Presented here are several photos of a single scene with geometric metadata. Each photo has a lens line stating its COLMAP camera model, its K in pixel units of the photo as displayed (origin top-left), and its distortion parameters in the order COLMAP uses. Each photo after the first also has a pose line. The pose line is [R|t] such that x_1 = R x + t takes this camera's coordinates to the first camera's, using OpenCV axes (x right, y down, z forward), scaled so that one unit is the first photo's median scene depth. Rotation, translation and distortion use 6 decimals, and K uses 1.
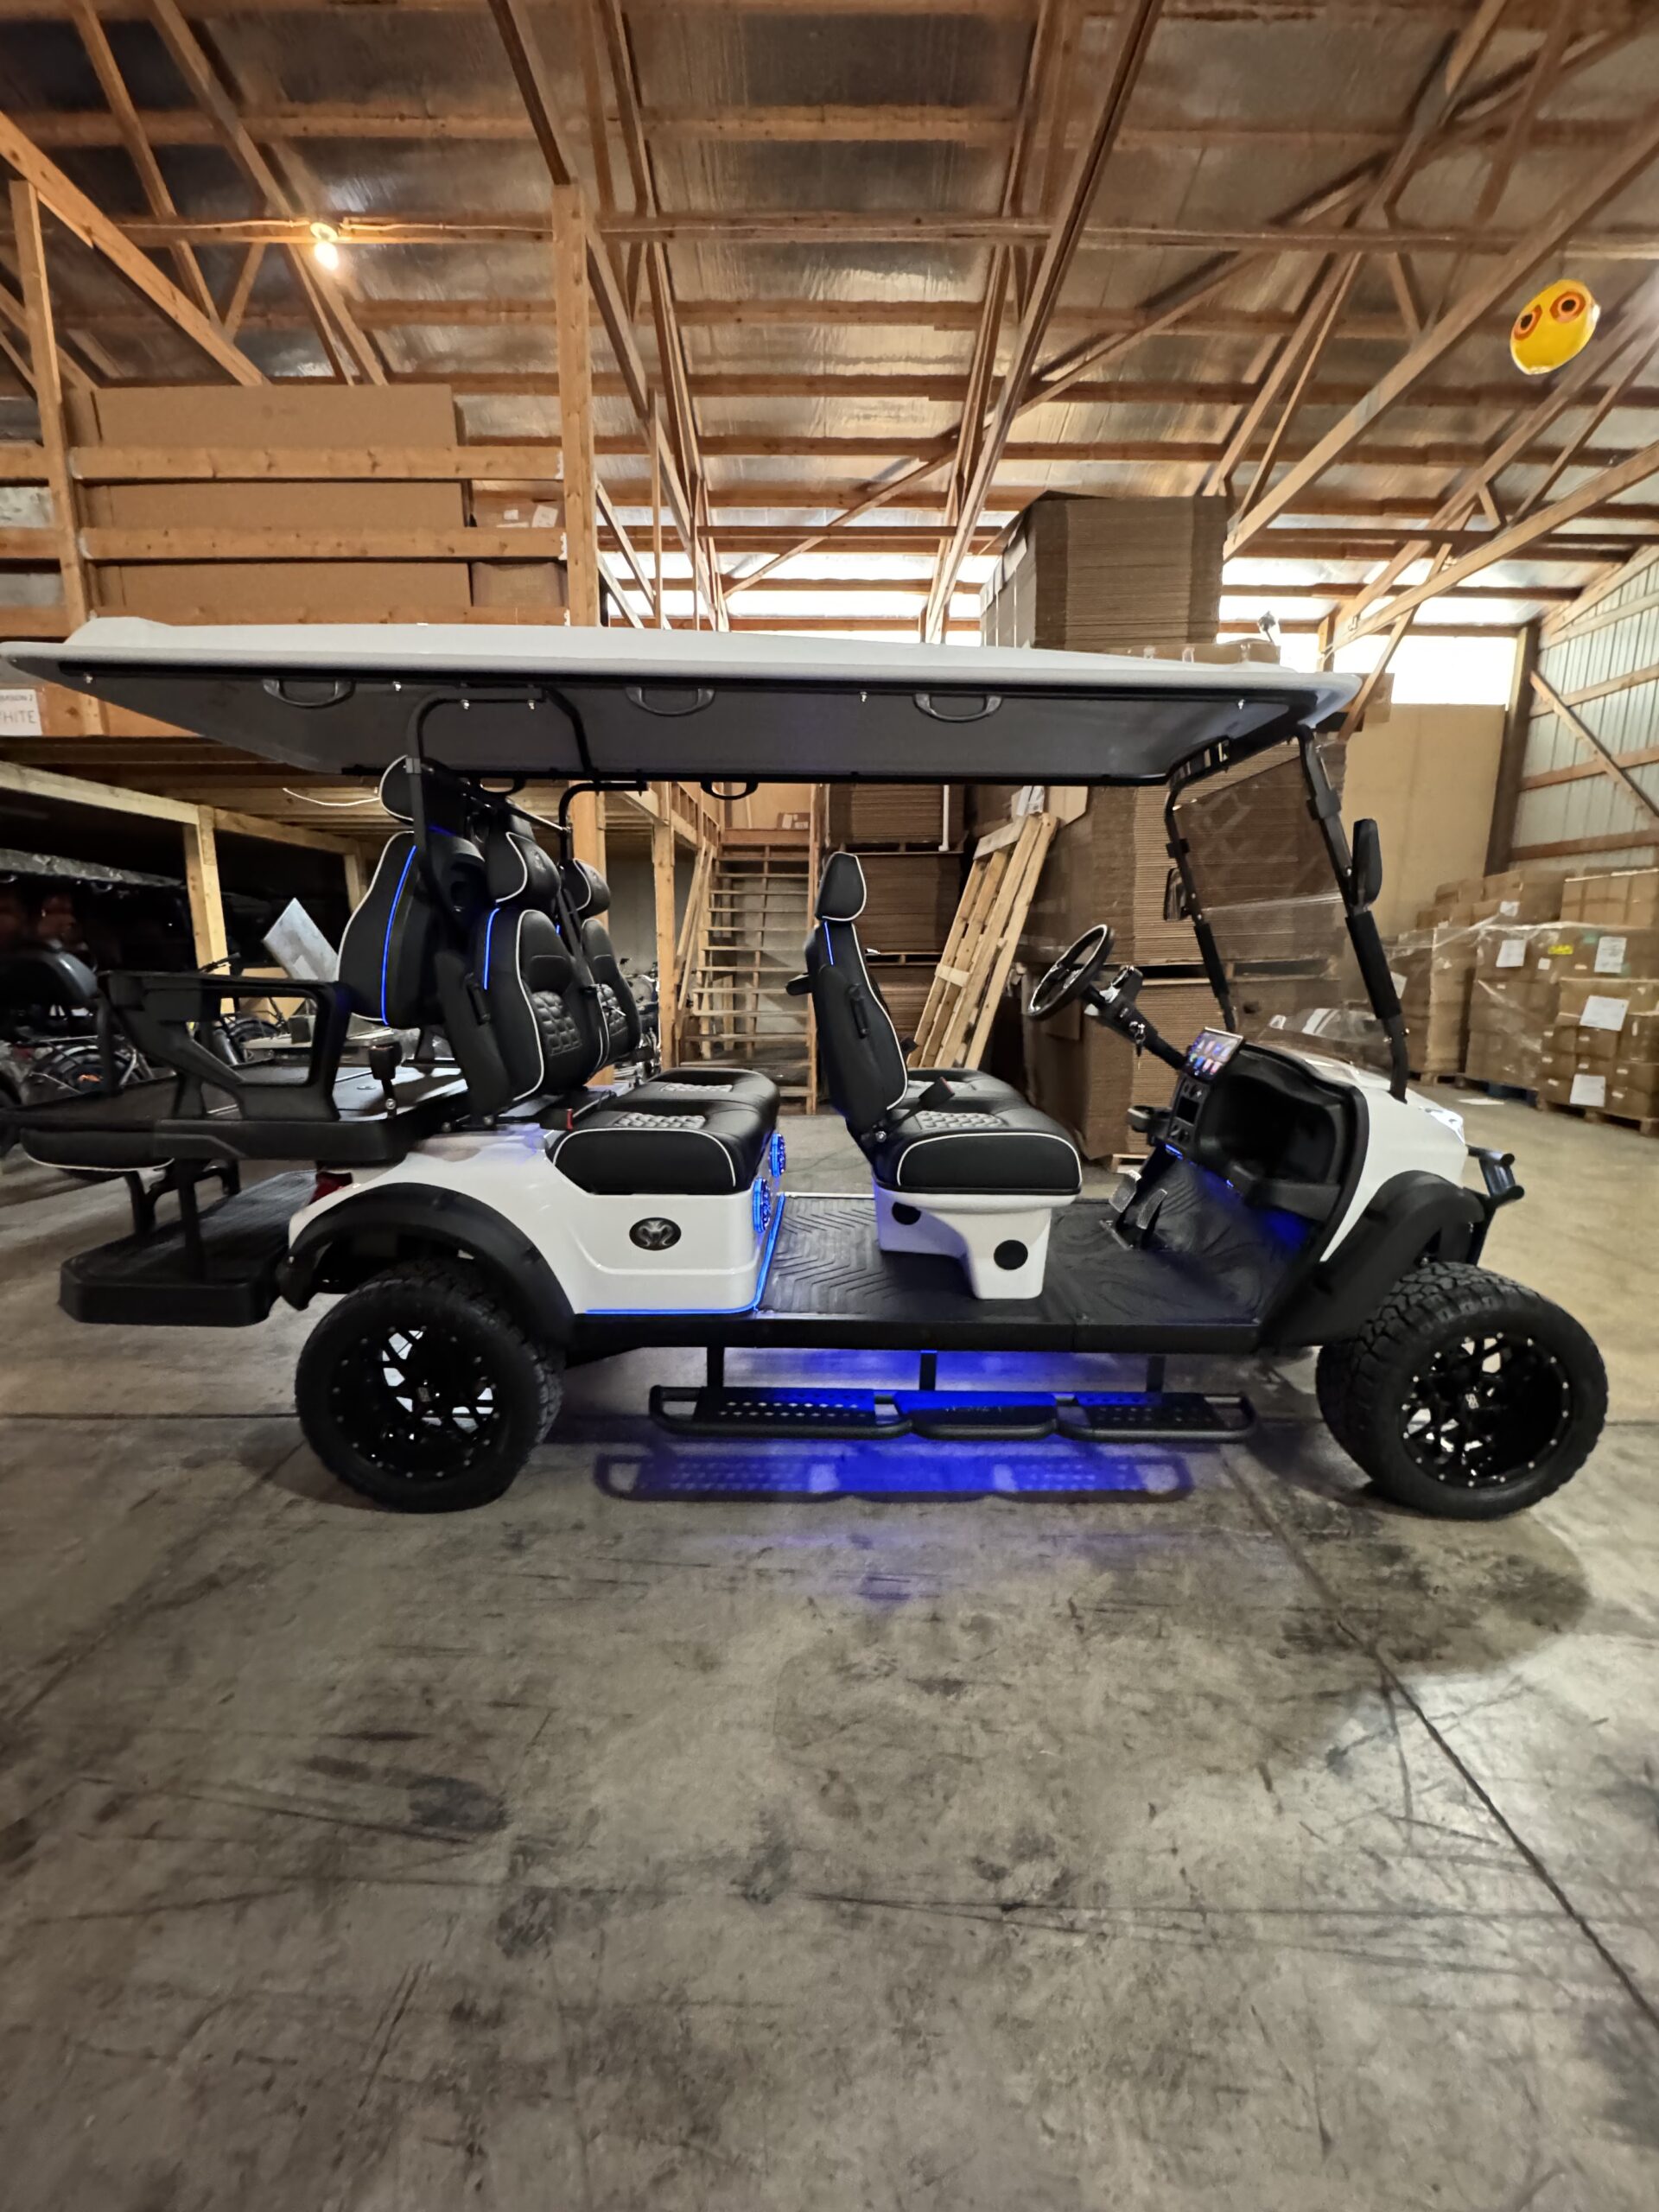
lens RADIAL K [[858.6, 0, 843.5], [0, 858.6, 1107.2], [0, 0, 1]] dist [-0.004504, -0.000070]
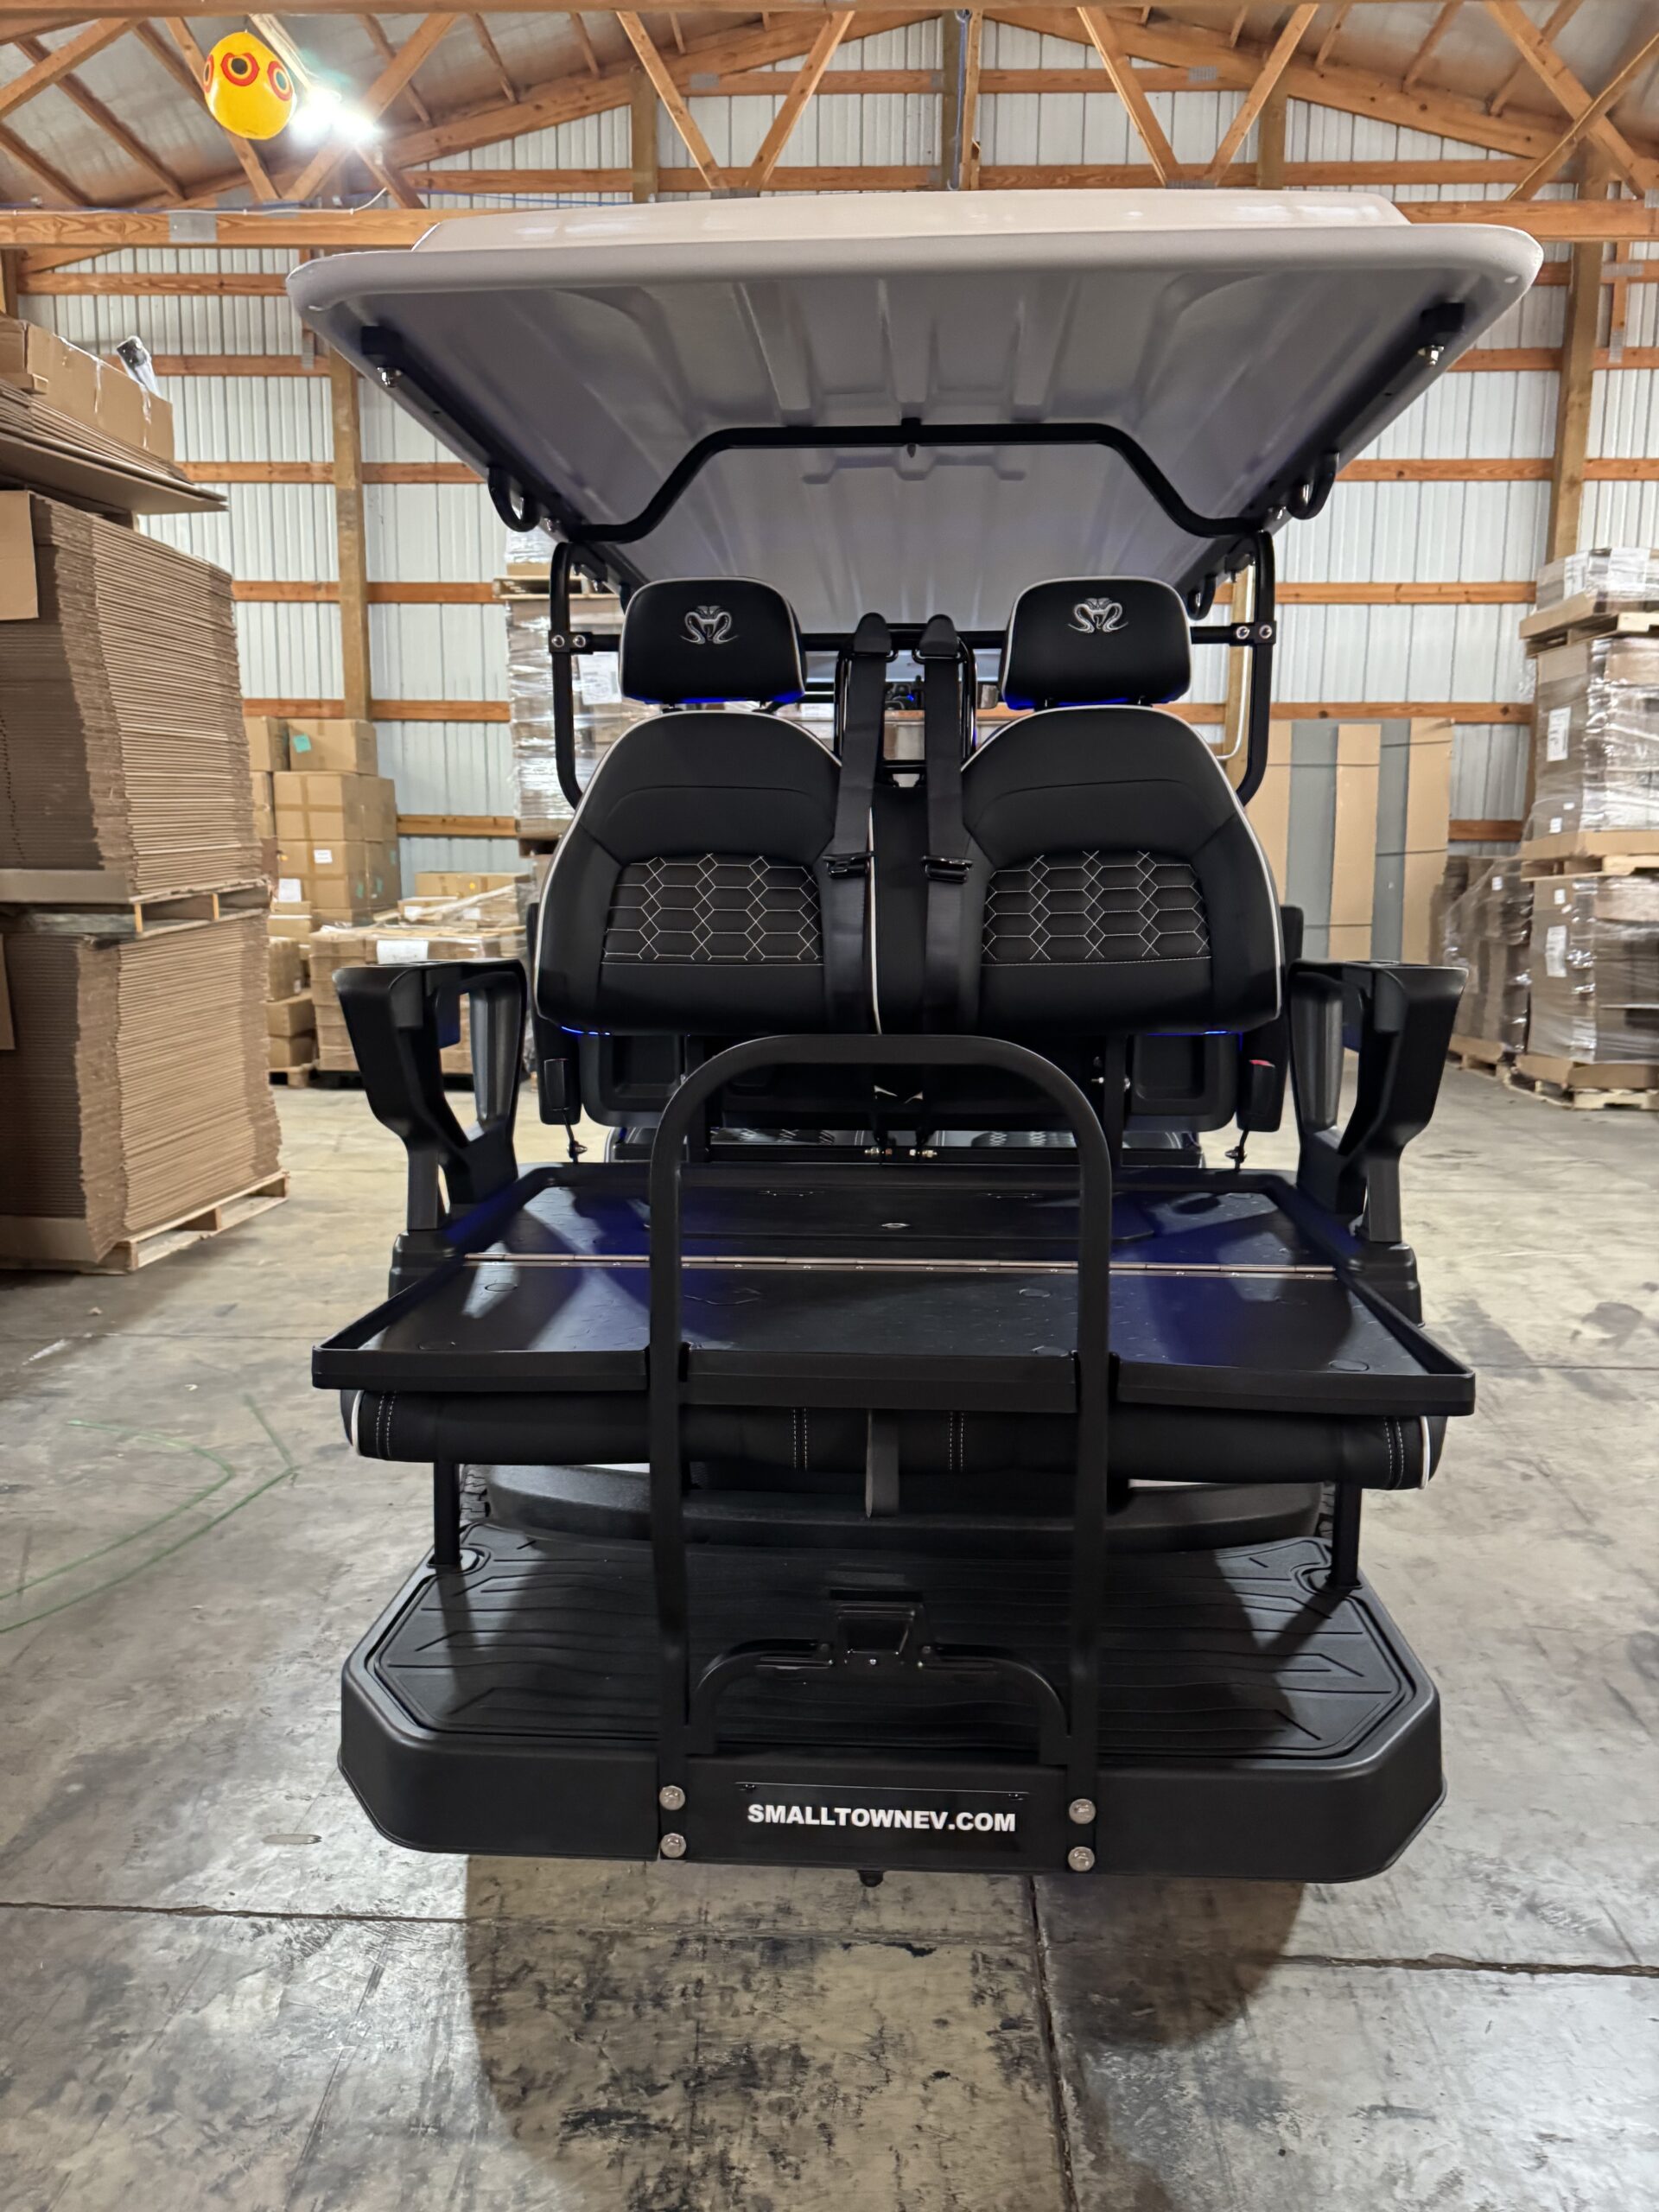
lens RADIAL K [[1549.9, 0, 839.9], [0, 1549.9, 1103.1], [0, 0, 1]] dist [0.032284, -0.027469]
pose [[0.057695, -0.157175, 0.985884, -1.618064], [0.161171, 0.976042, 0.146174, -0.244459], [-0.985239, 0.150463, 0.081645, 1.180126]]
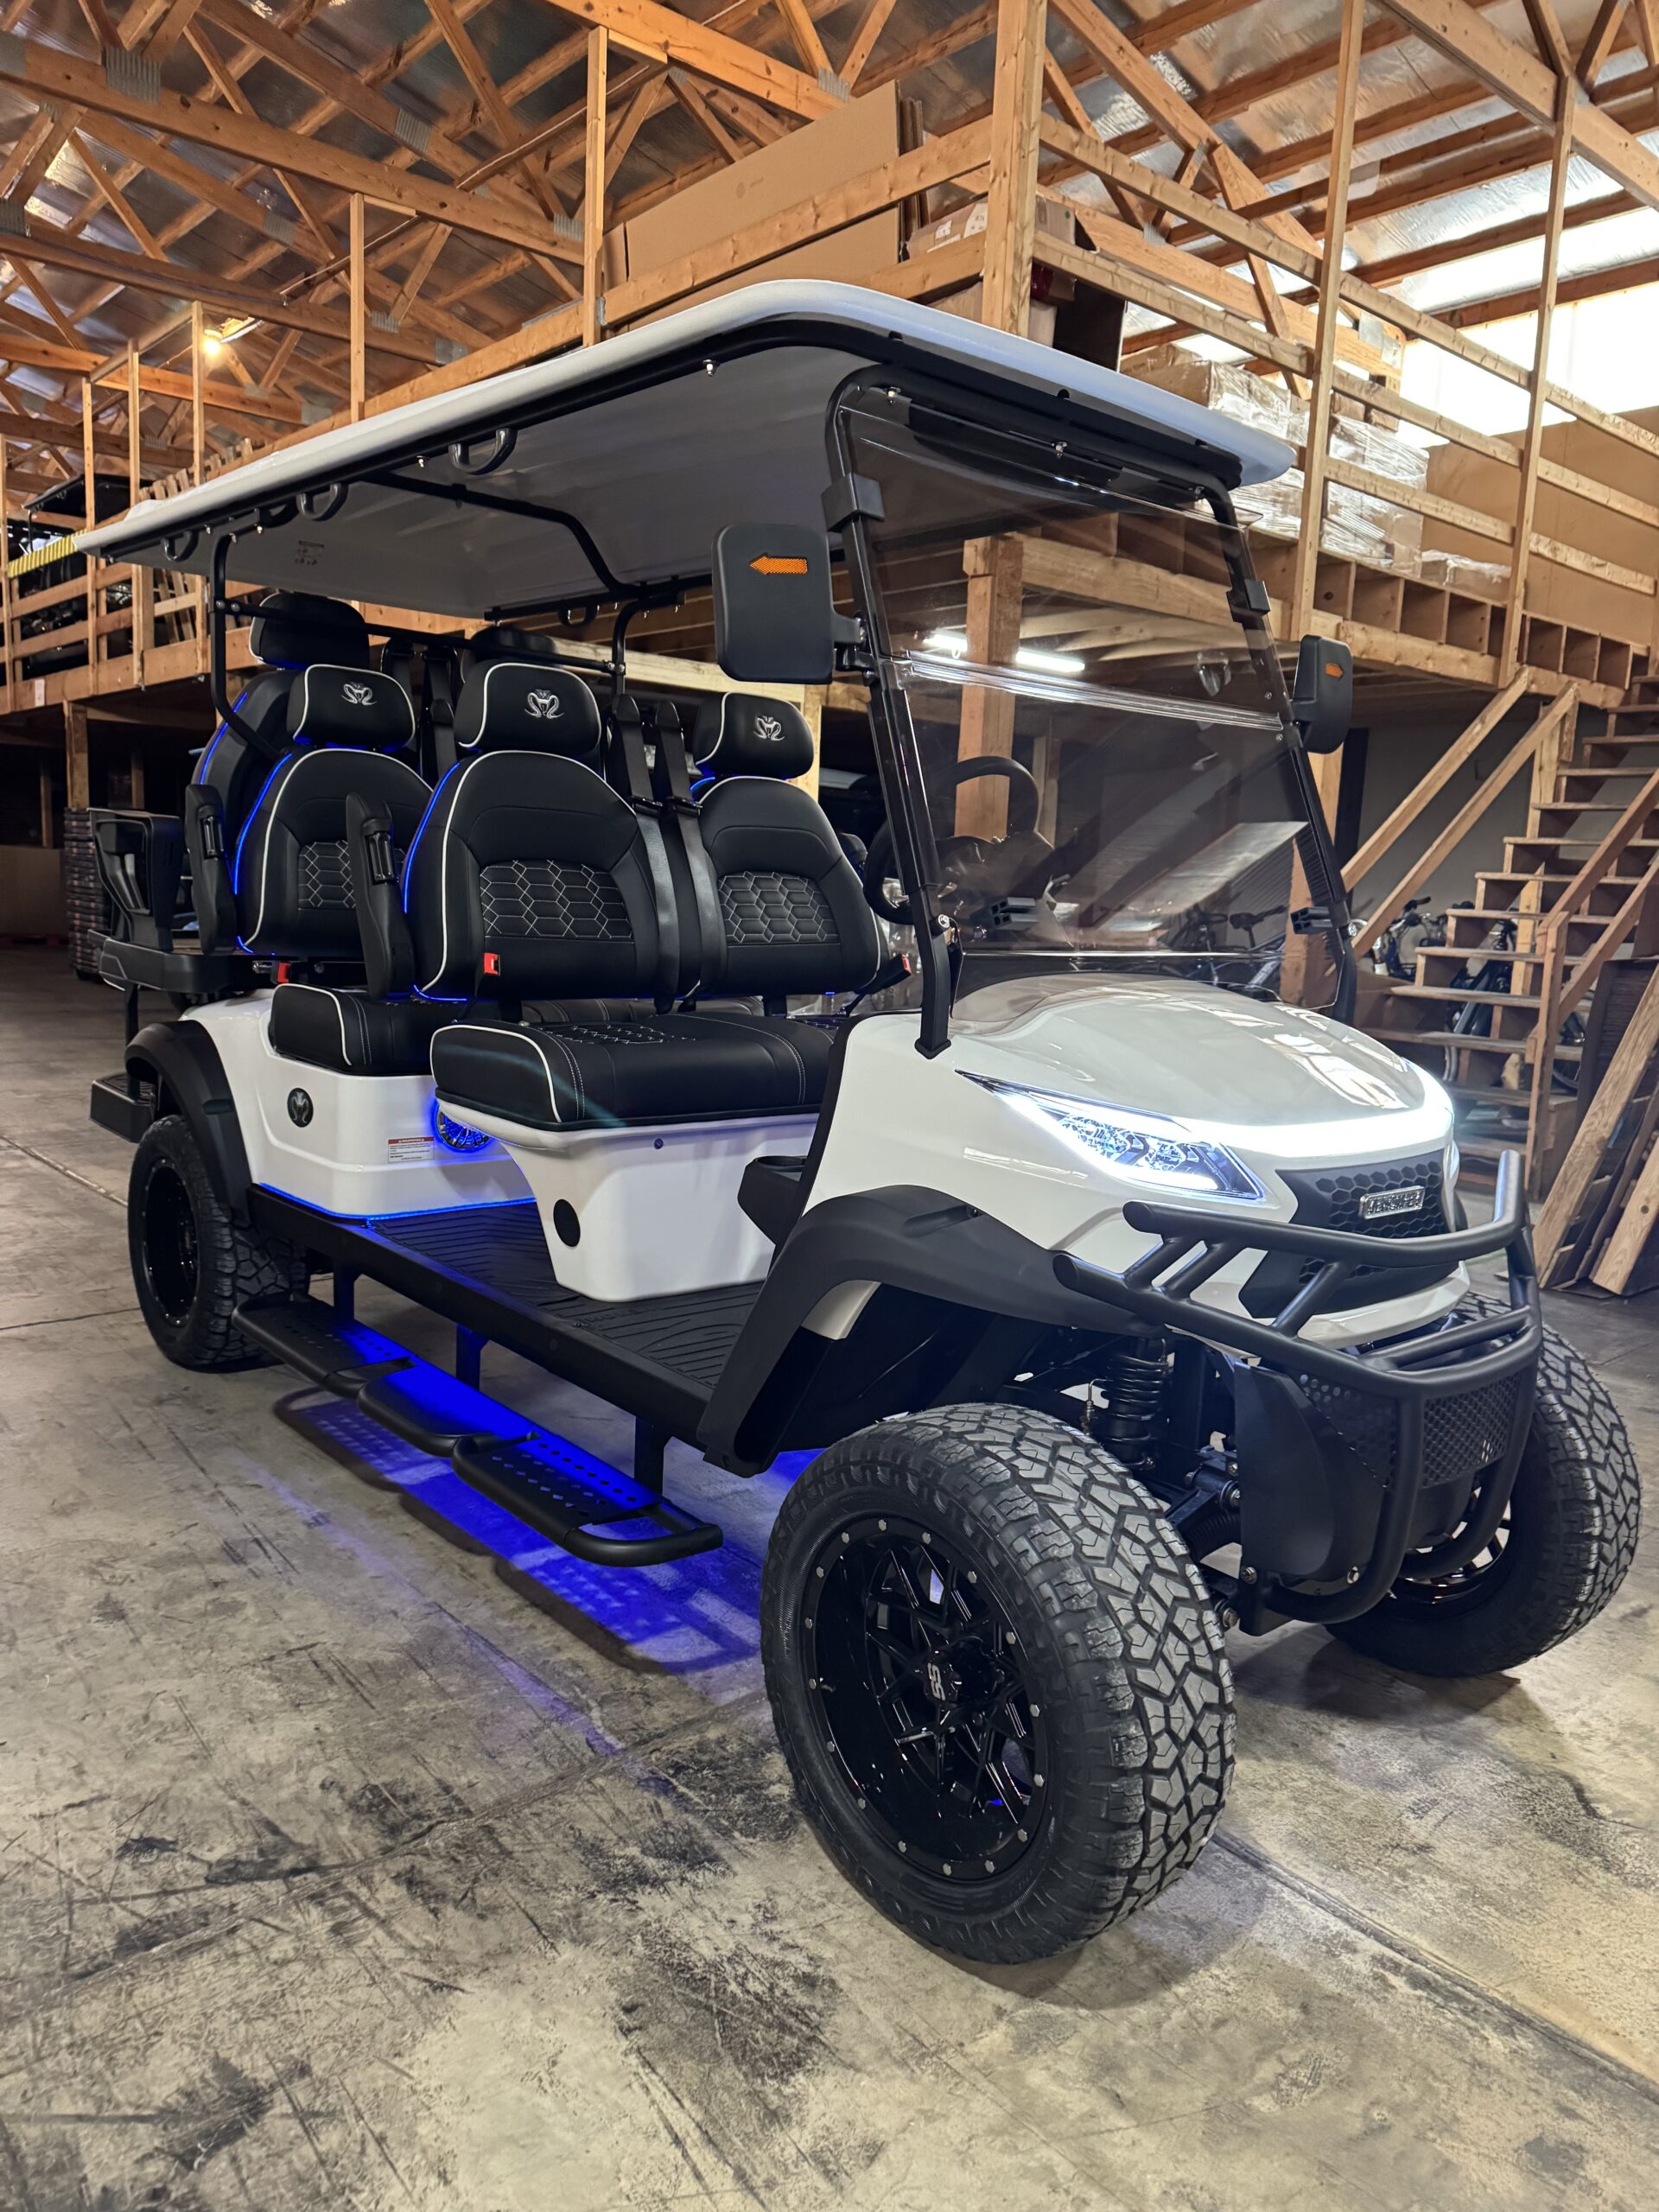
lens RADIAL K [[1549.9, 0, 839.9], [0, 1549.9, 1103.1], [0, 0, 1]] dist [0.032284, -0.027469]
pose [[0.654638, 0.129218, -0.744817, 1.318376], [-0.170412, 0.985146, 0.021133, 0.014643], [0.736484, 0.113091, 0.666934, 0.341509]]
